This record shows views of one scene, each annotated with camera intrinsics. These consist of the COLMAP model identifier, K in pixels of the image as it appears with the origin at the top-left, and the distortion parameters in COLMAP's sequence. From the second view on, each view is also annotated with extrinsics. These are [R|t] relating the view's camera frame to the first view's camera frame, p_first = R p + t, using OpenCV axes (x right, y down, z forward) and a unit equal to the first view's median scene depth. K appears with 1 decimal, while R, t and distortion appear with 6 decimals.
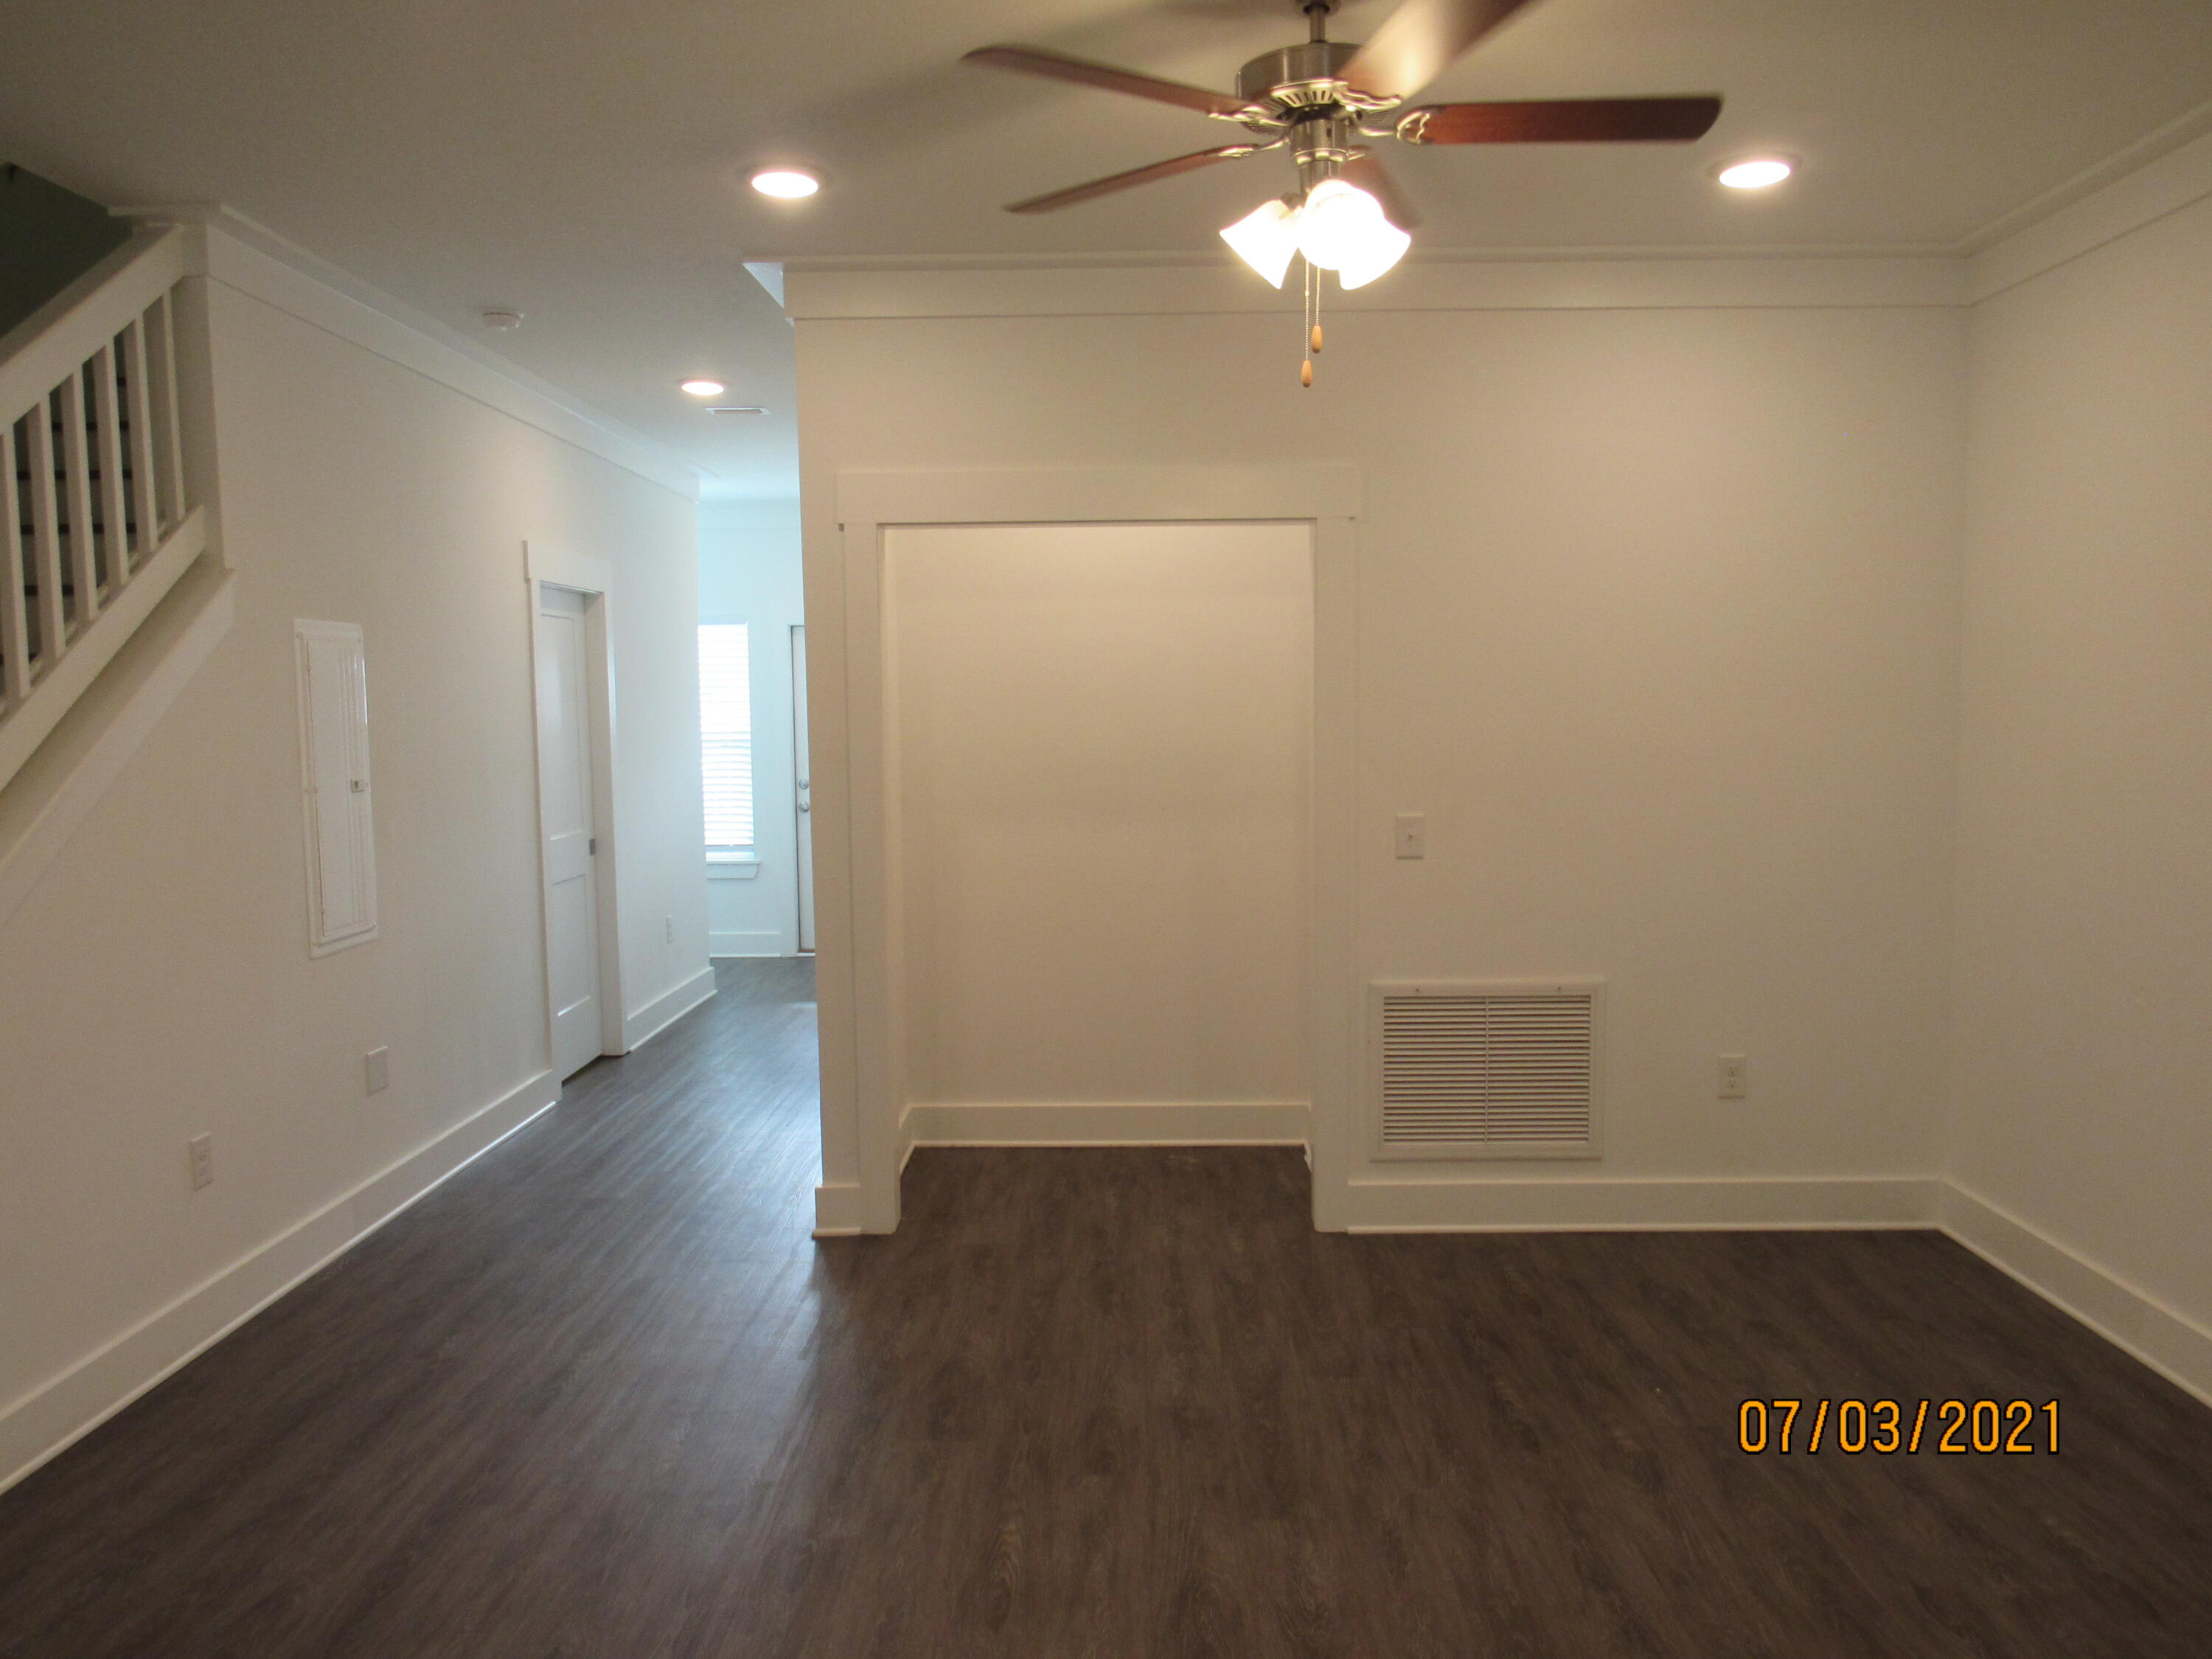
lens RADIAL K [[1589.6, 0, 1099.1], [0, 1589.6, 821.3], [0, 0, 1]] dist [-0.020056, 0.007037]
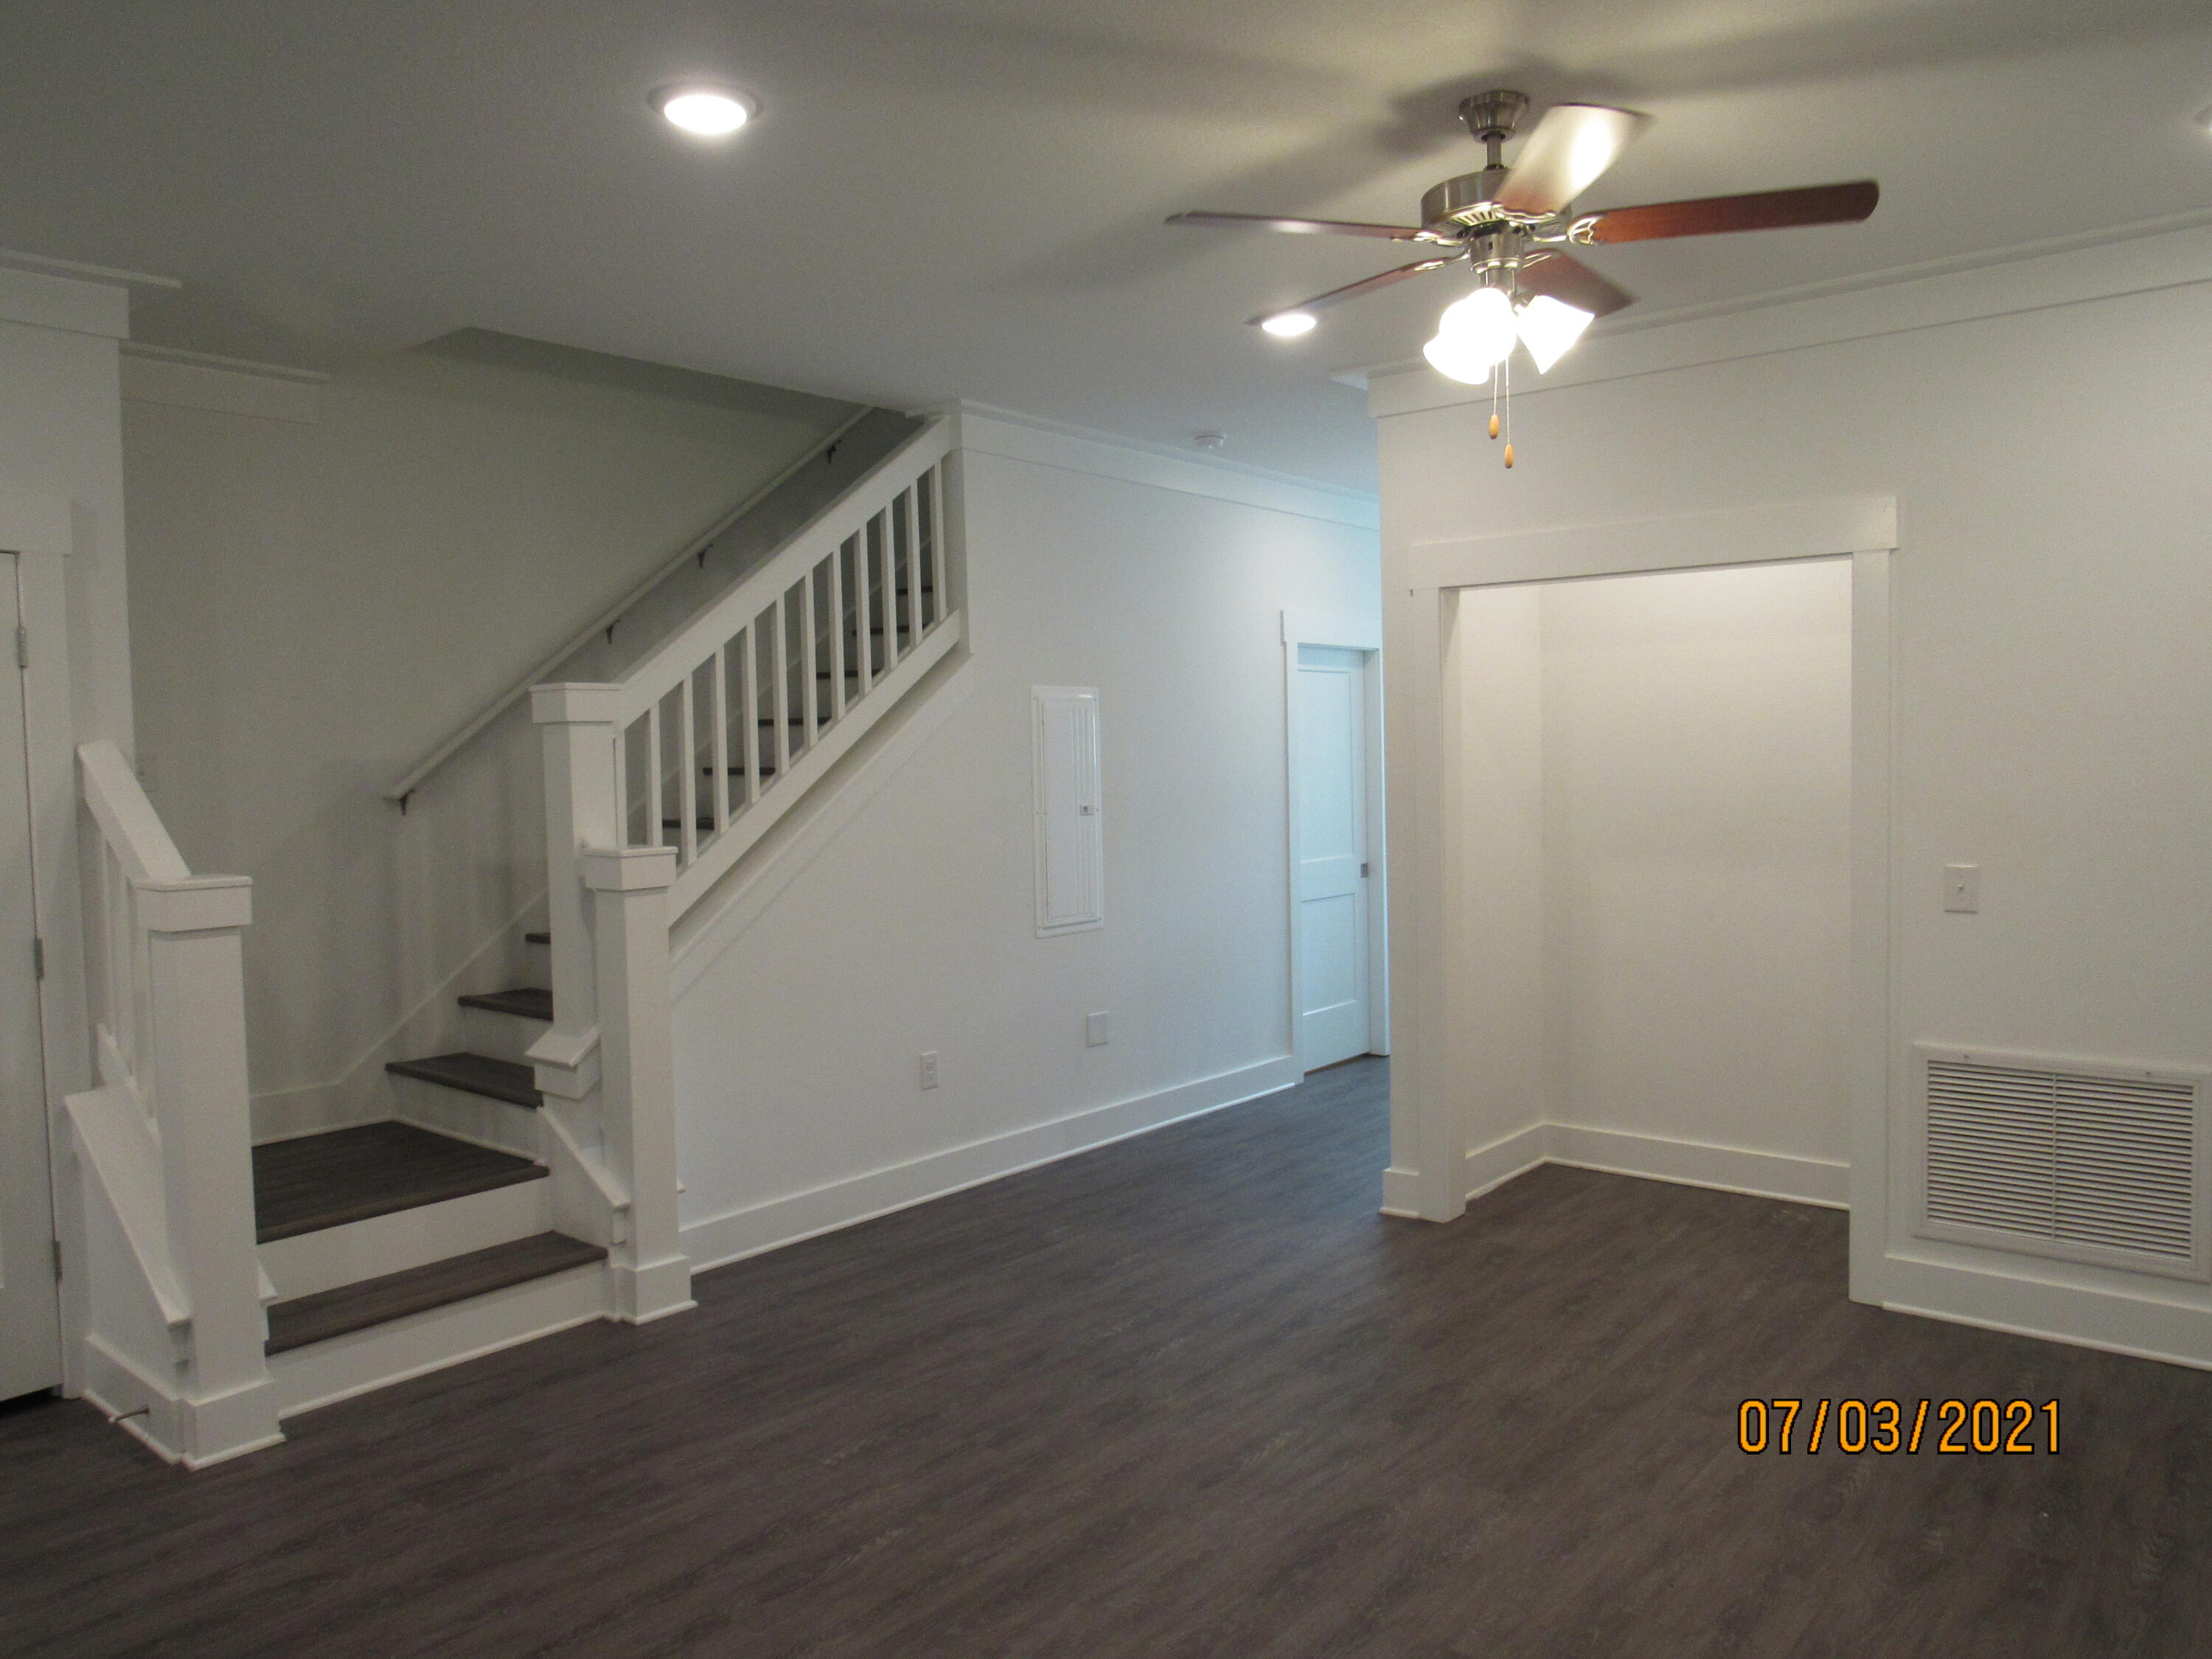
lens RADIAL K [[1589.6, 0, 1106.7], [0, 1589.6, 820.6], [0, 0, 1]] dist [-0.020056, 0.007037]
pose [[0.784073, 0.024784, -0.620173, 0.374031], [-0.040185, 0.999133, -0.010876, -0.000019], [0.619366, 0.033449, 0.784389, -0.027342]]
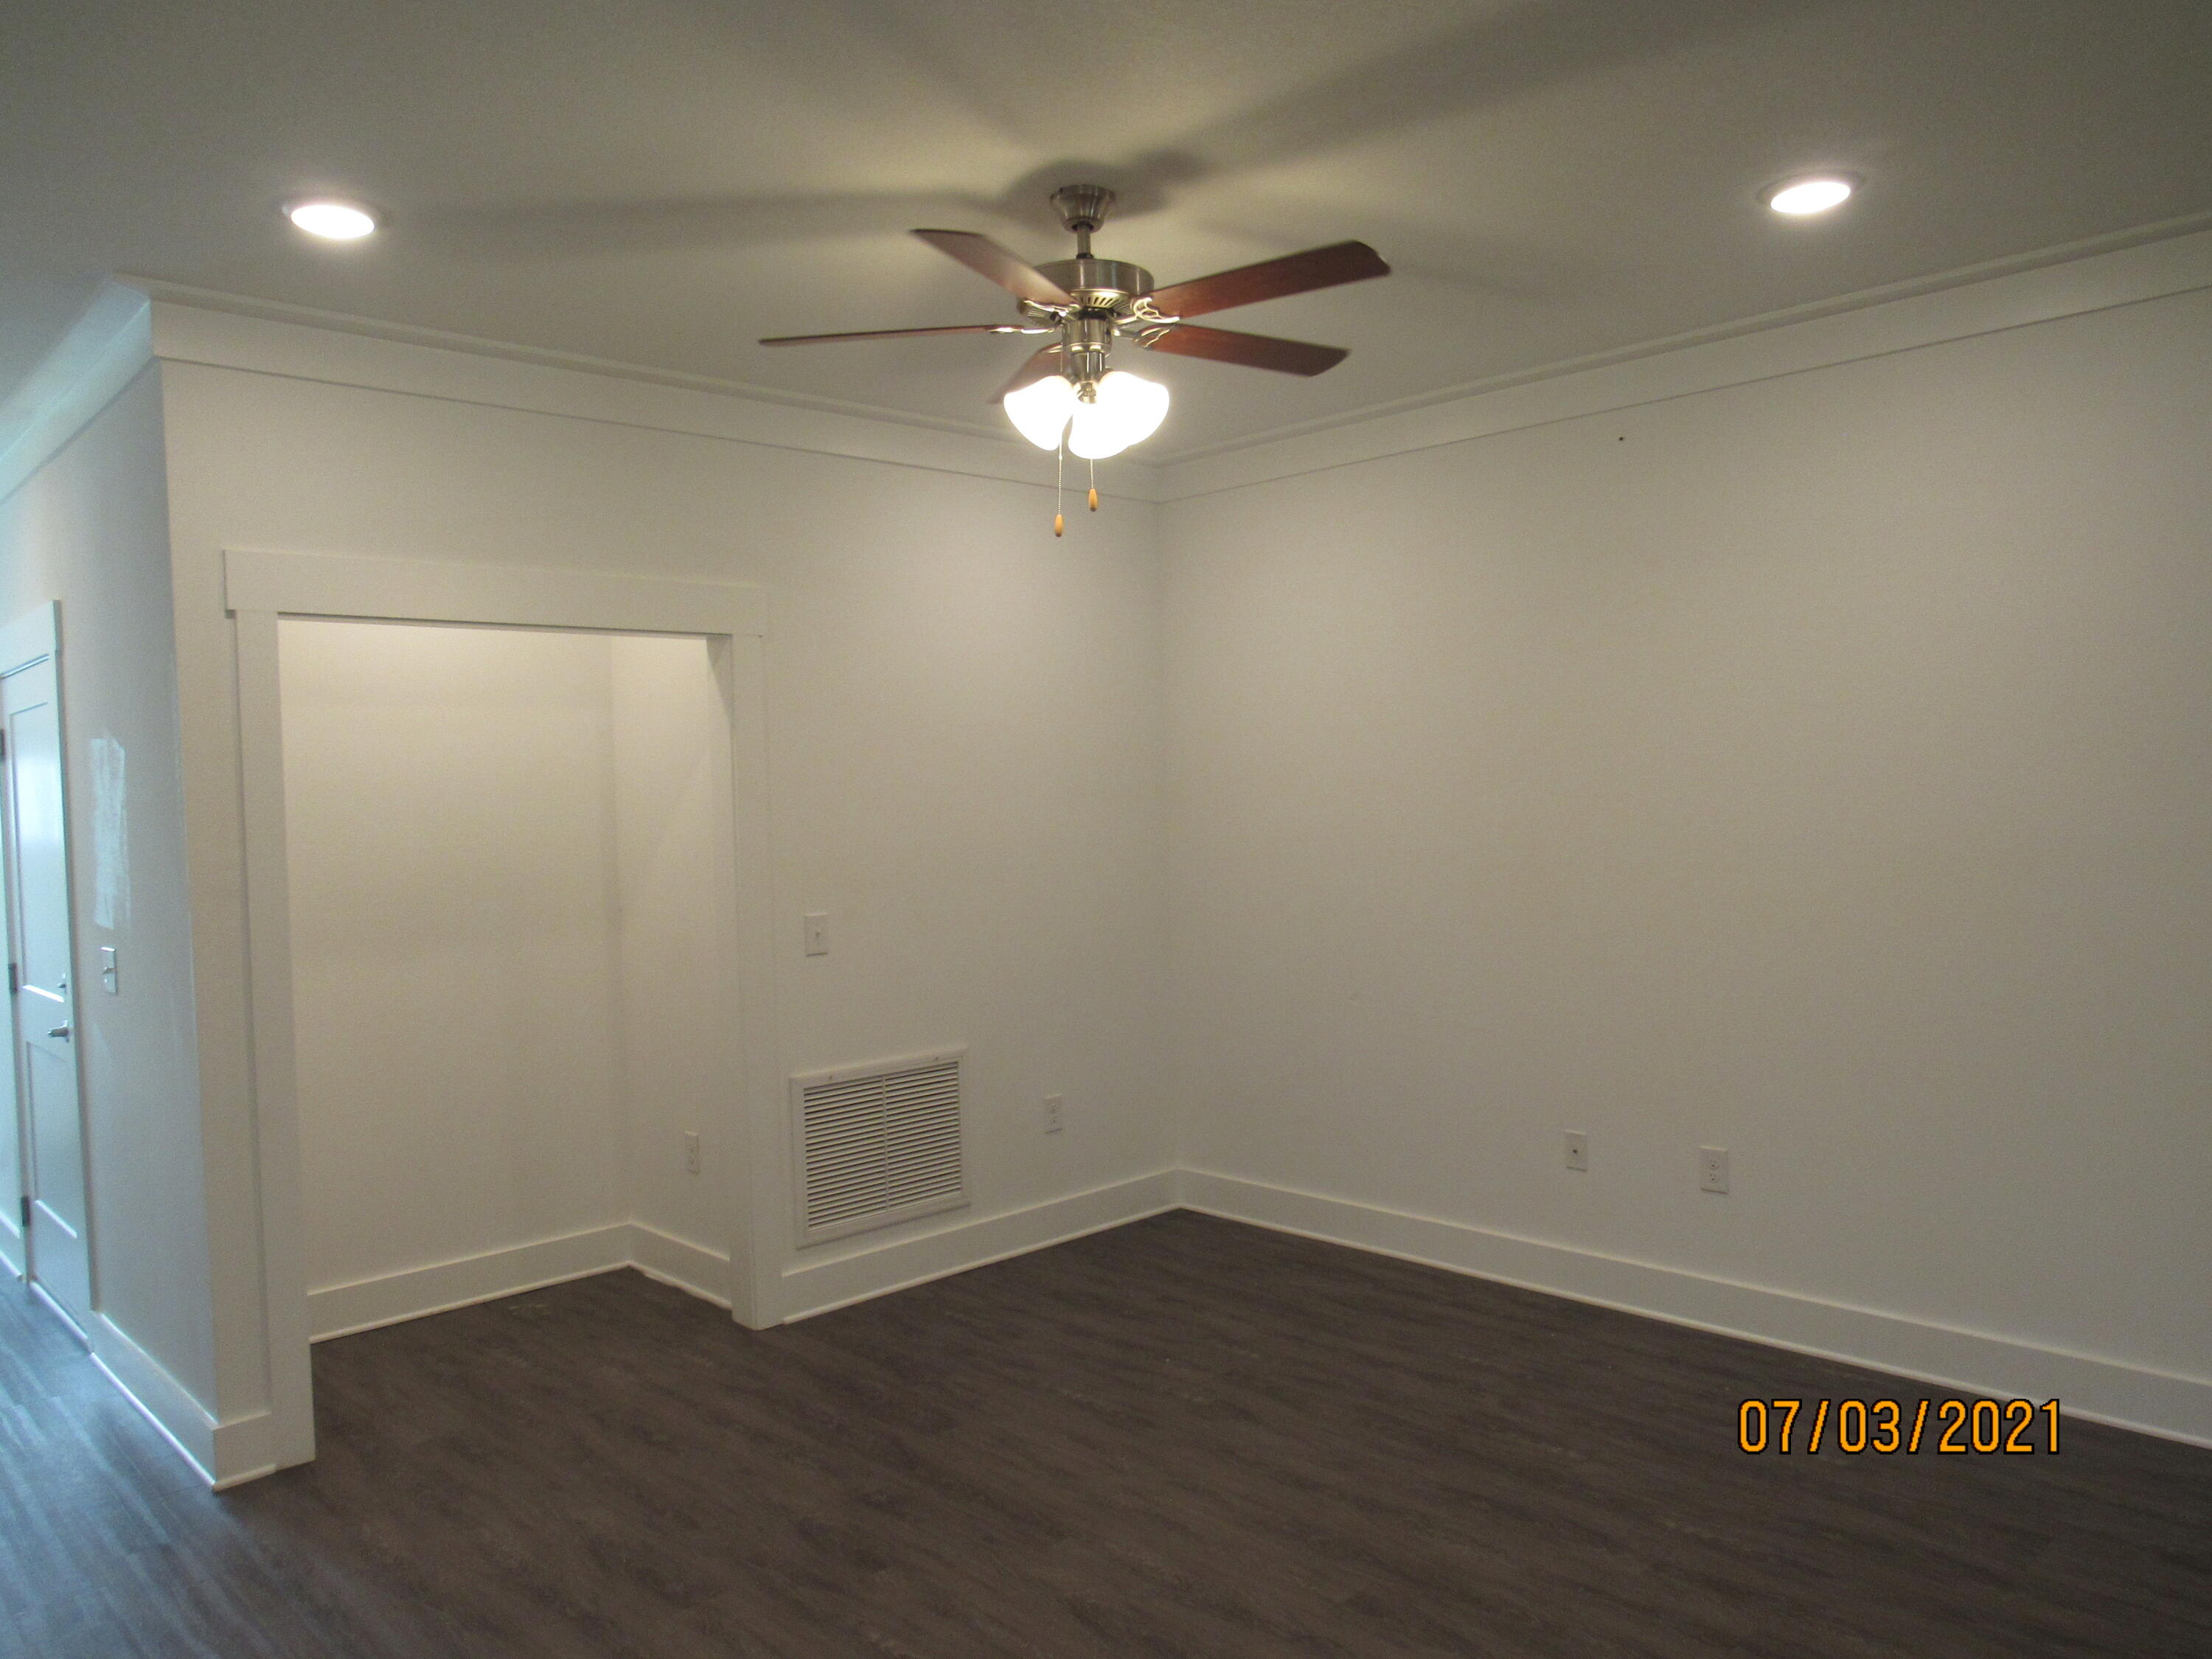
lens RADIAL K [[1589.6, 0, 1089.4], [0, 1589.6, 818.6], [0, 0, 1]] dist [-0.020056, 0.007037]
pose [[0.712209, -0.024326, 0.701546, -0.422075], [0.076237, 0.996168, -0.042853, -0.008243], [-0.697815, 0.084004, 0.711335, 0.103726]]
